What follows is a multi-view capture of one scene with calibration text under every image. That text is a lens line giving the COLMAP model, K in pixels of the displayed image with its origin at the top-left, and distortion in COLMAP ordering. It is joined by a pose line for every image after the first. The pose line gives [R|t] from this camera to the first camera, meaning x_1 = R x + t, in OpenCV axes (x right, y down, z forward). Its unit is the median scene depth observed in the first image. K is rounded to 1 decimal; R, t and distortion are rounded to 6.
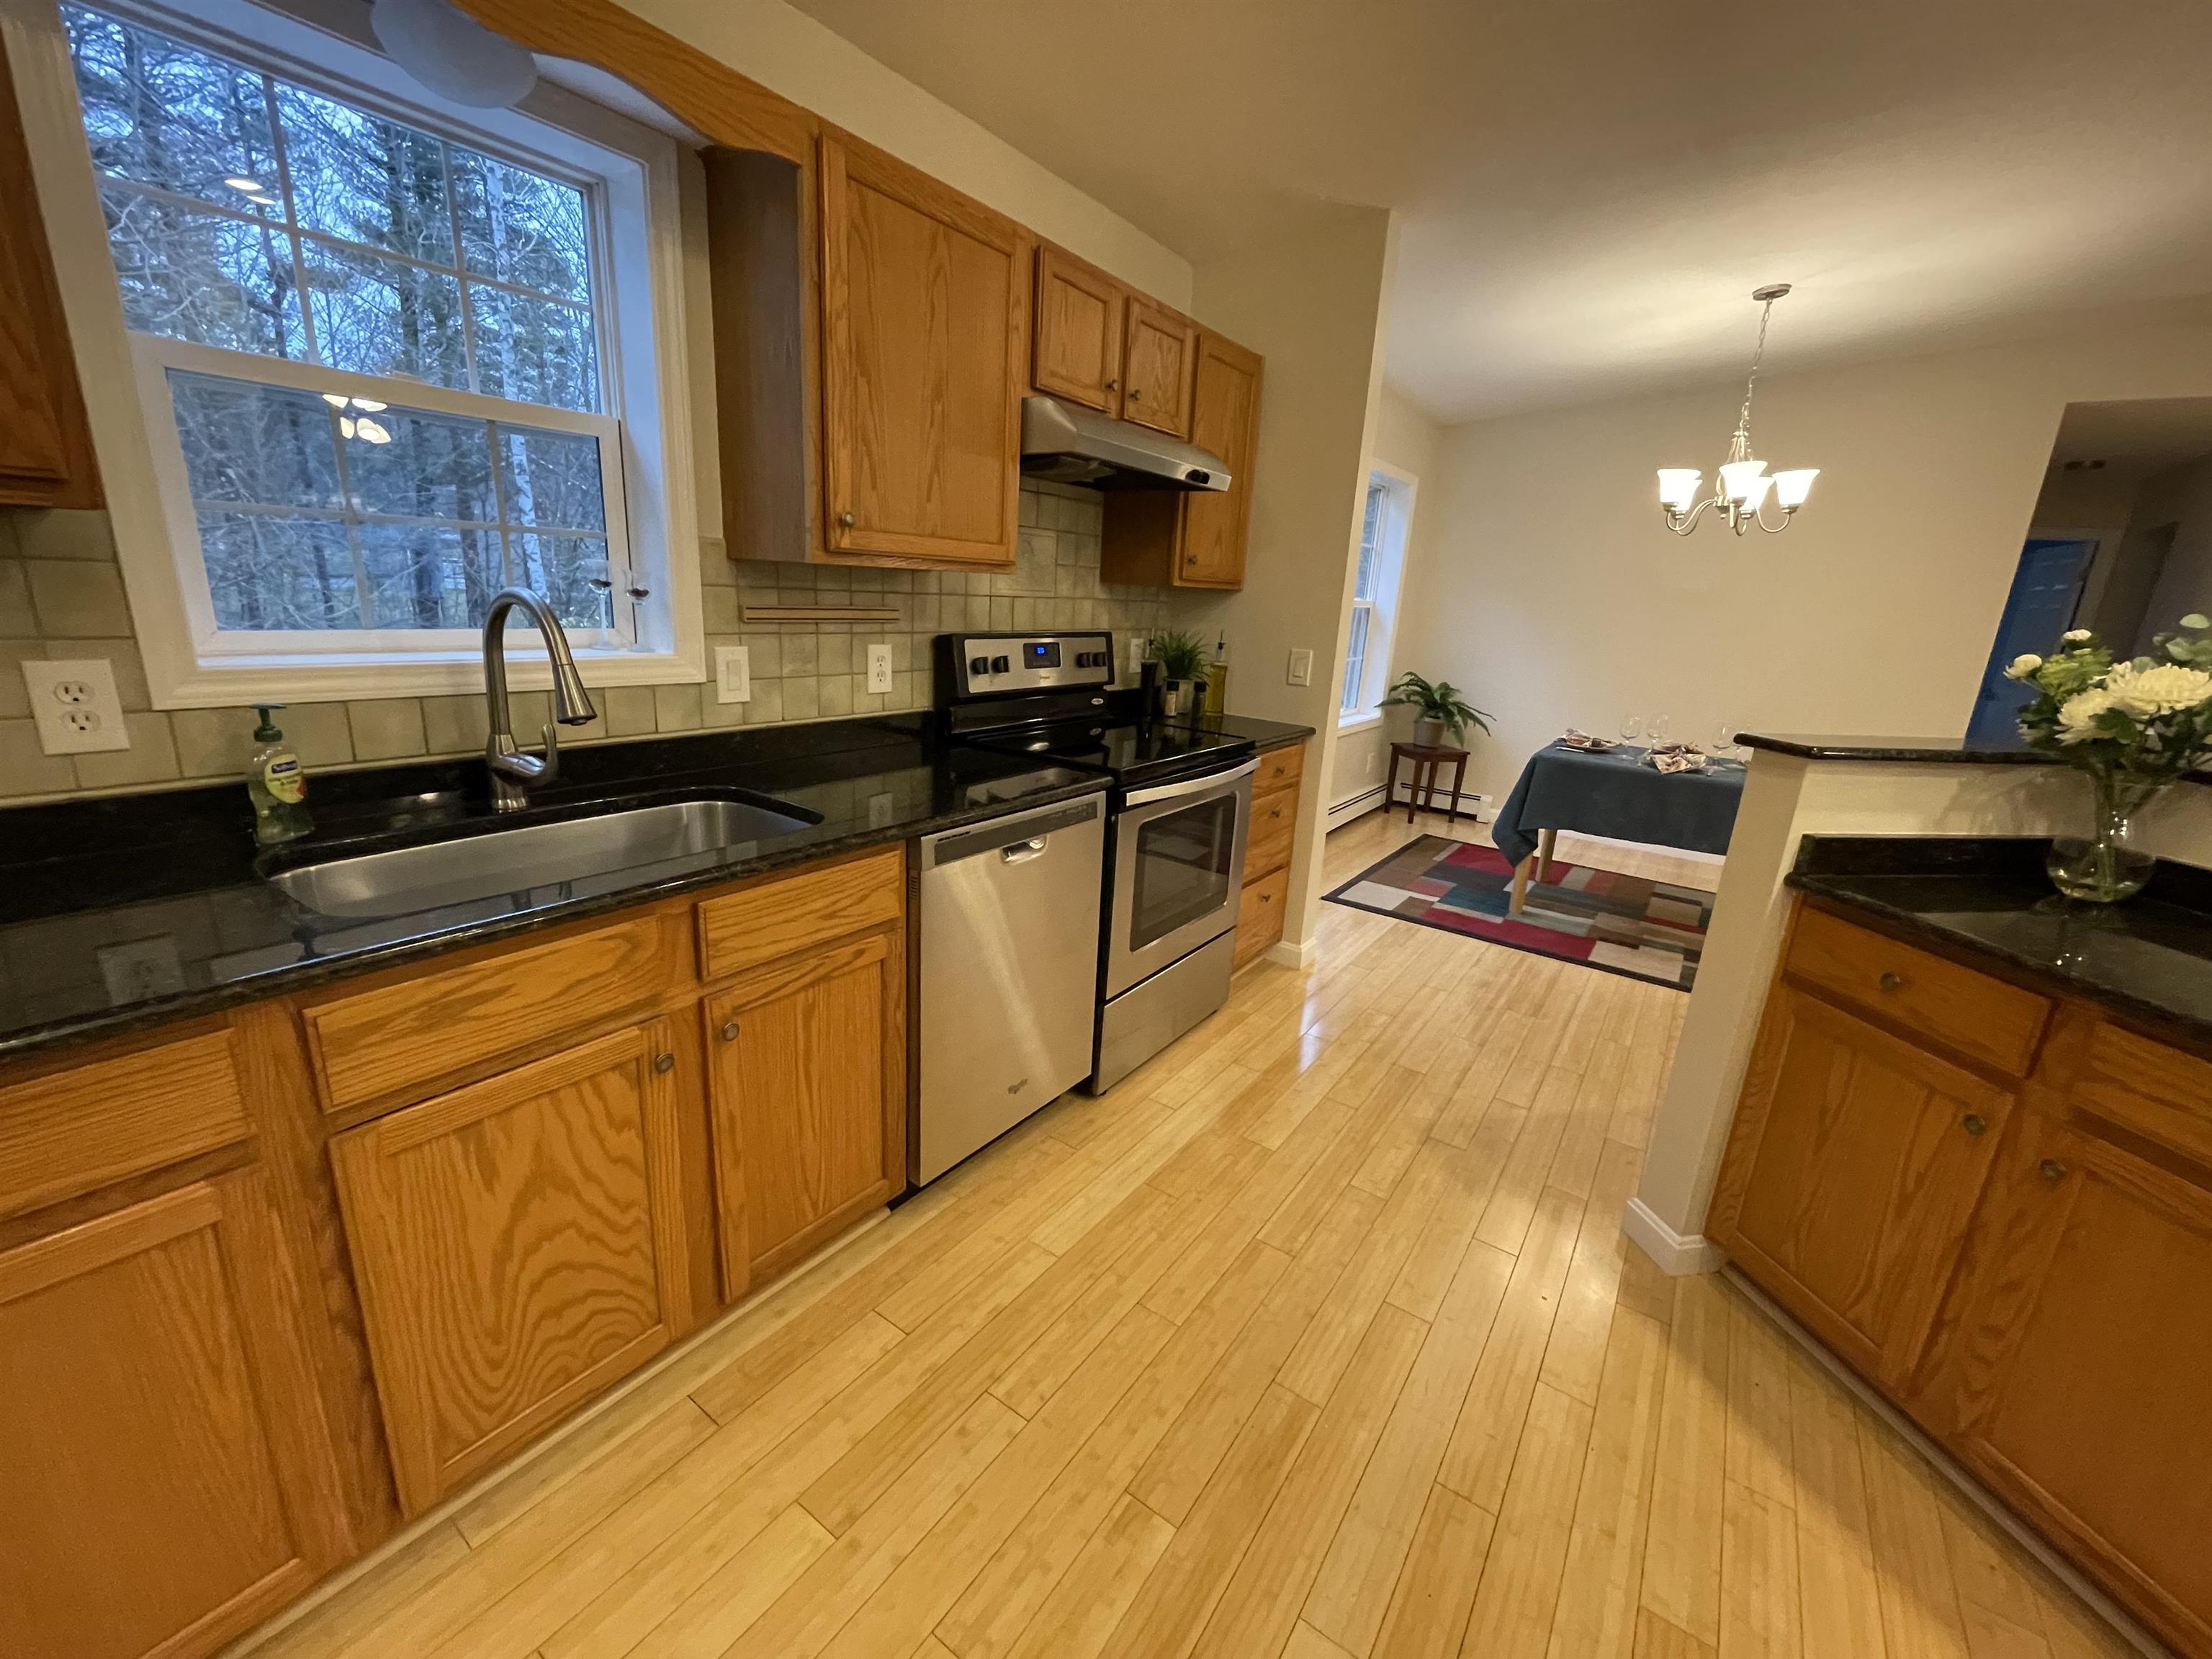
lens RADIAL K [[896.3, 0, 1108.0], [0, 896.3, 833.5], [0, 0, 1]] dist [-0.000469, 0.000056]
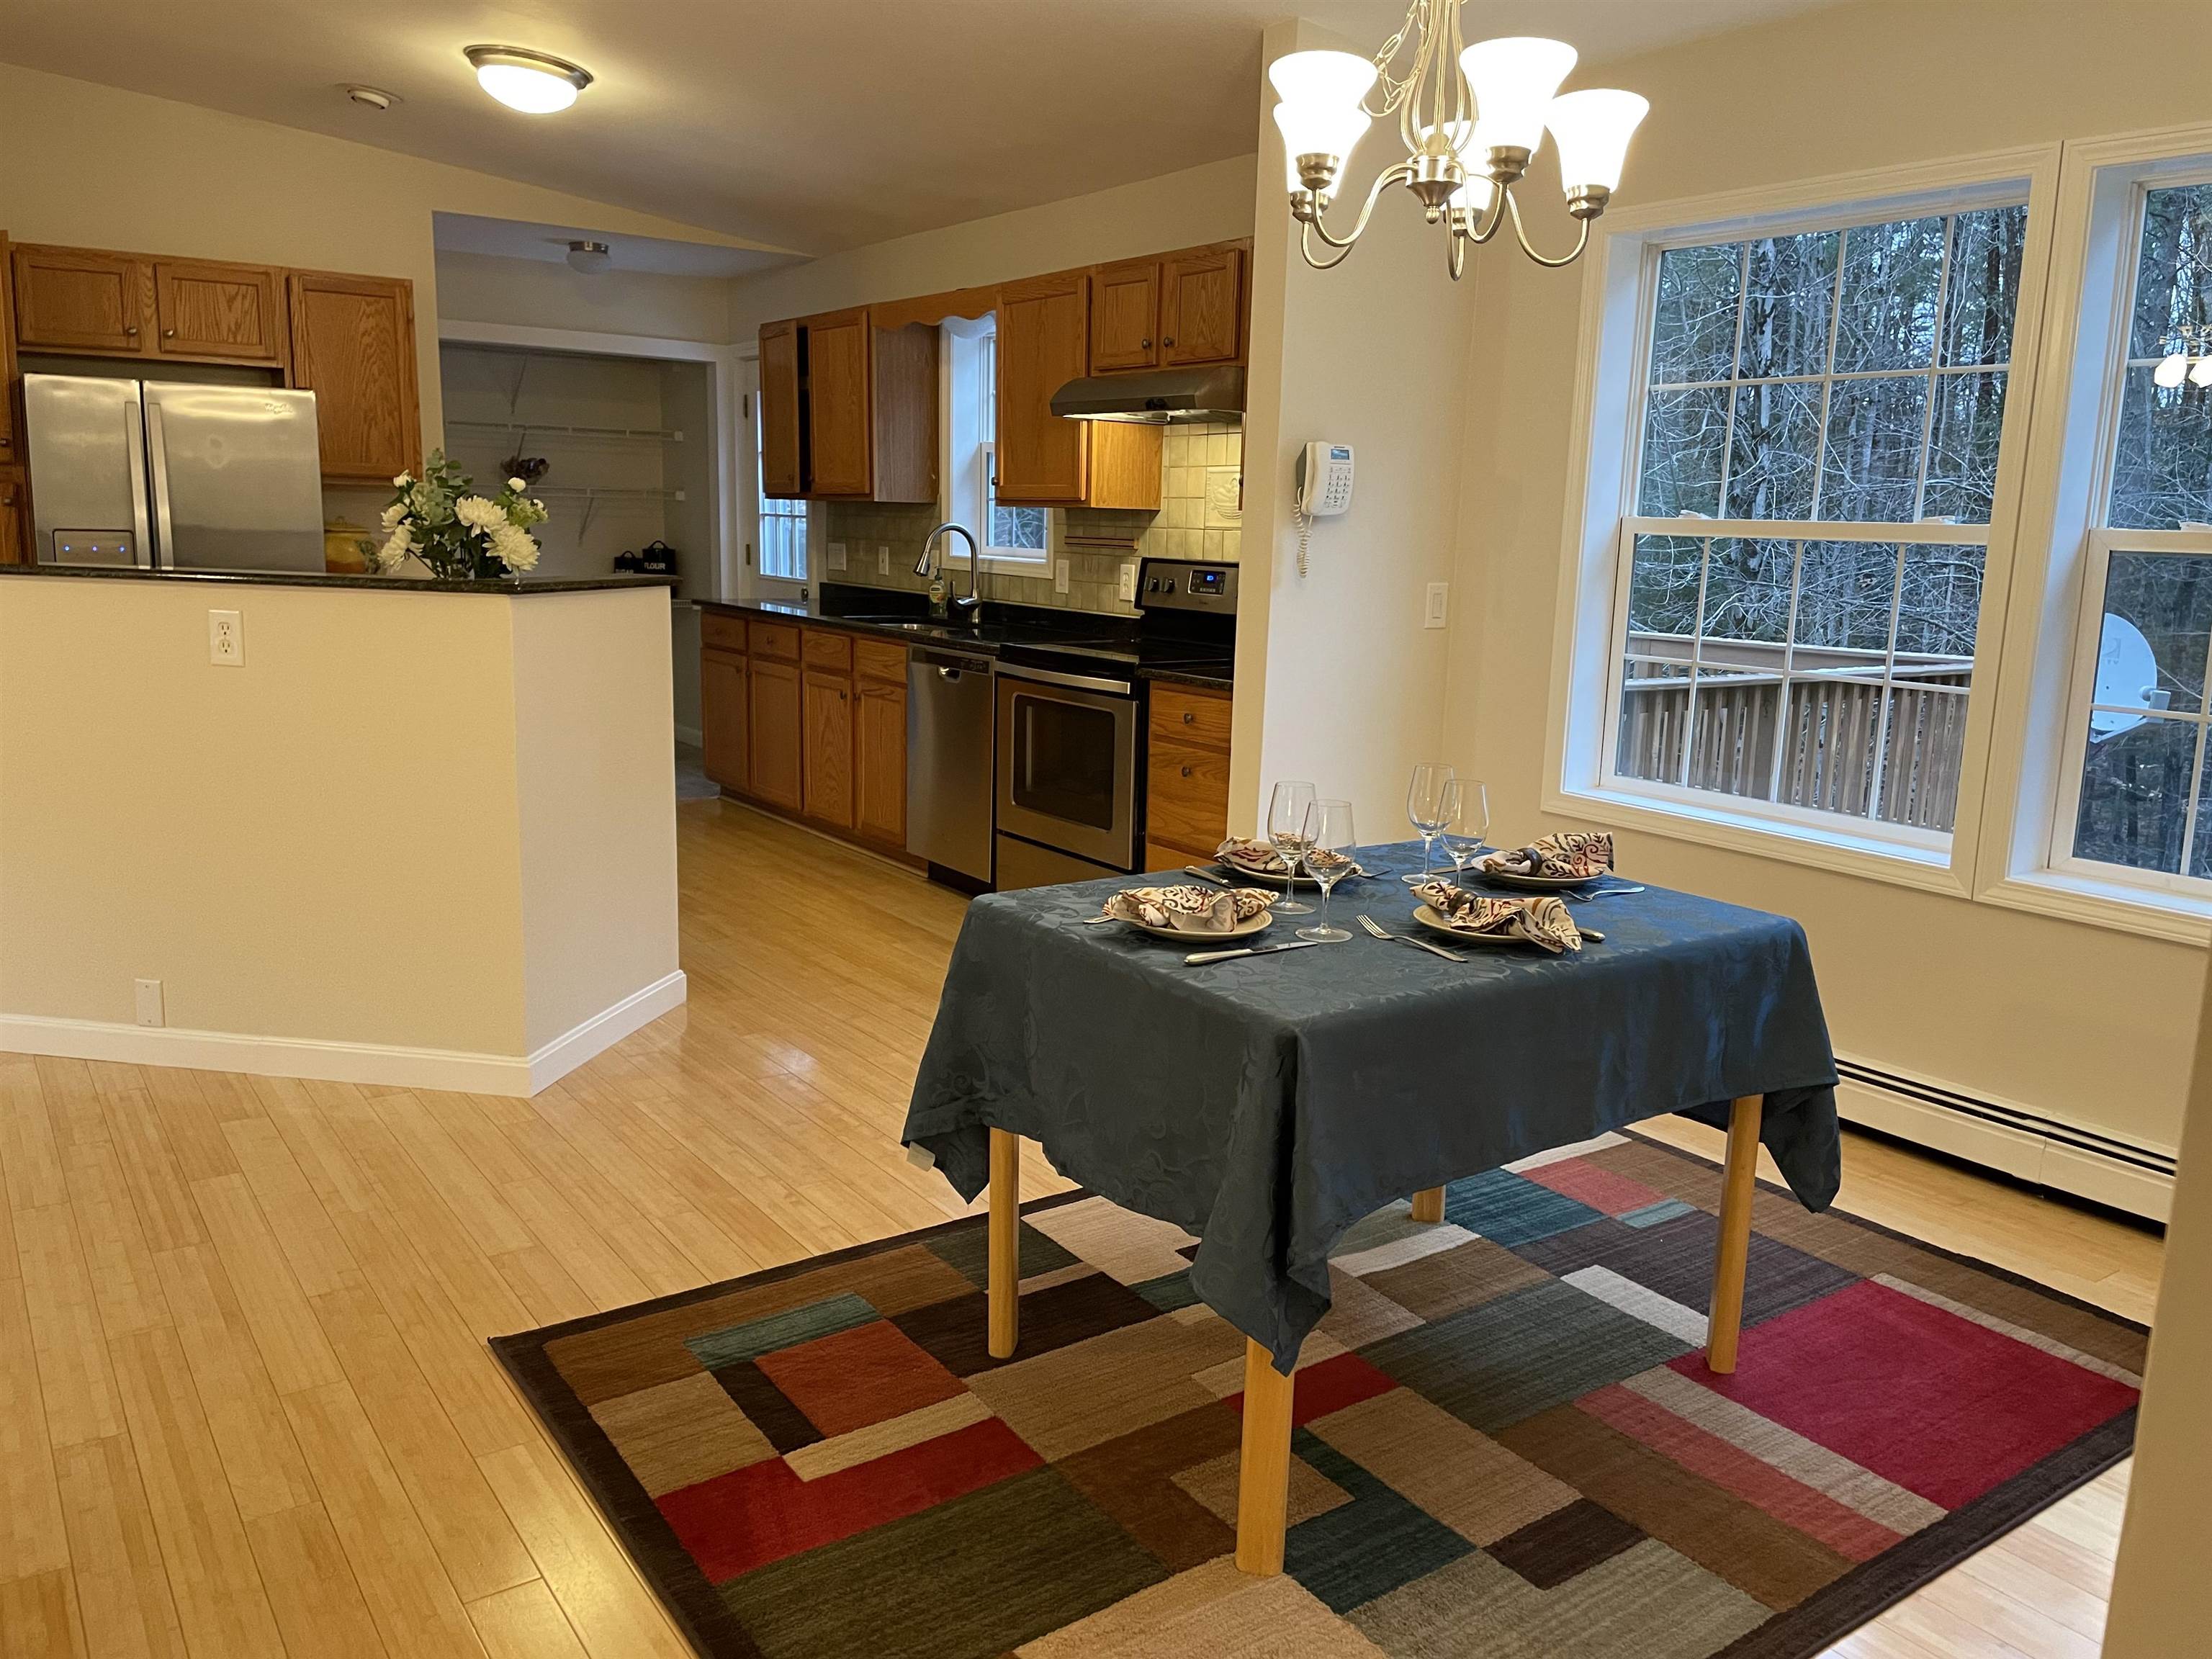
lens RADIAL K [[1673.1, 0, 1124.2], [0, 1673.1, 825.9], [0, 0, 1]] dist [0.050473, -0.048785]
pose [[-0.325891, 0.113215, -0.938604, 2.476917], [-0.289226, 0.933264, 0.212993, -0.433170], [0.900080, 0.340881, -0.271397, 2.068649]]
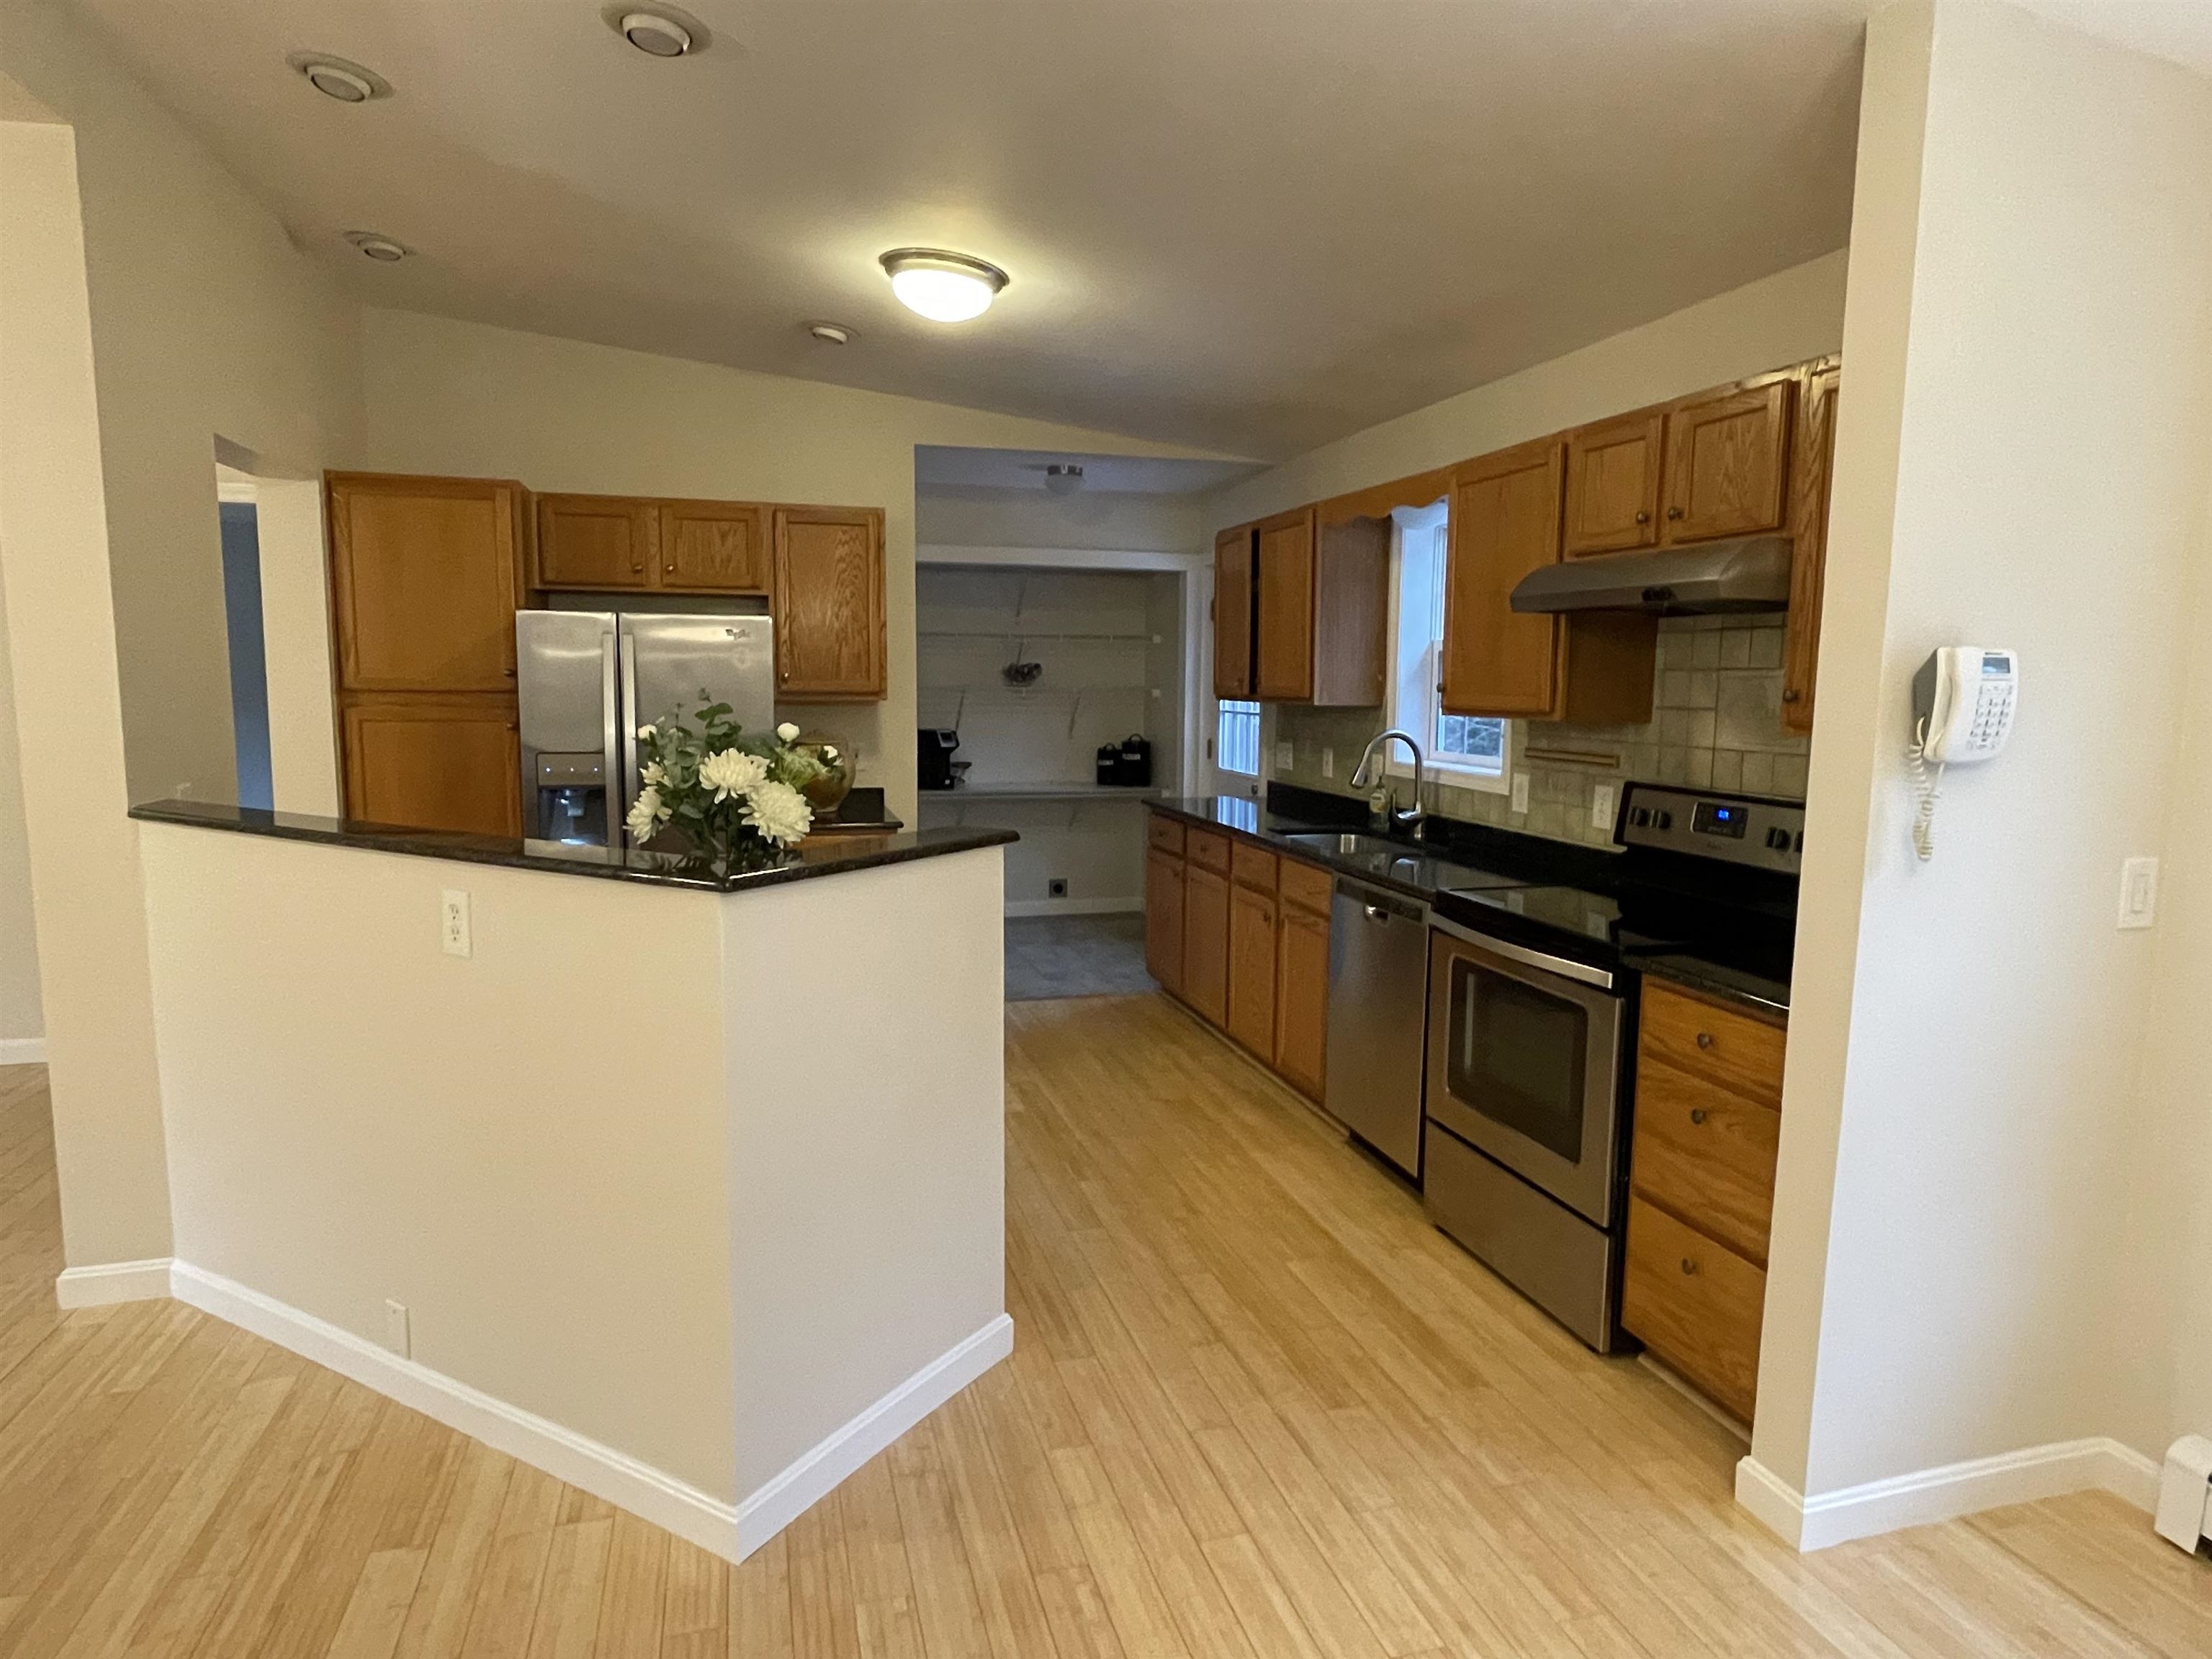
lens RADIAL K [[1297.0, 0, 1110.8], [0, 1297.0, 834.0], [0, 0, 1]] dist [0.014219, -0.004919]
pose [[-0.625706, 0.037845, -0.779140, 1.588706], [-0.243909, 0.939248, 0.241499, -0.450854], [0.740945, 0.341147, -0.578463, 1.707651]]
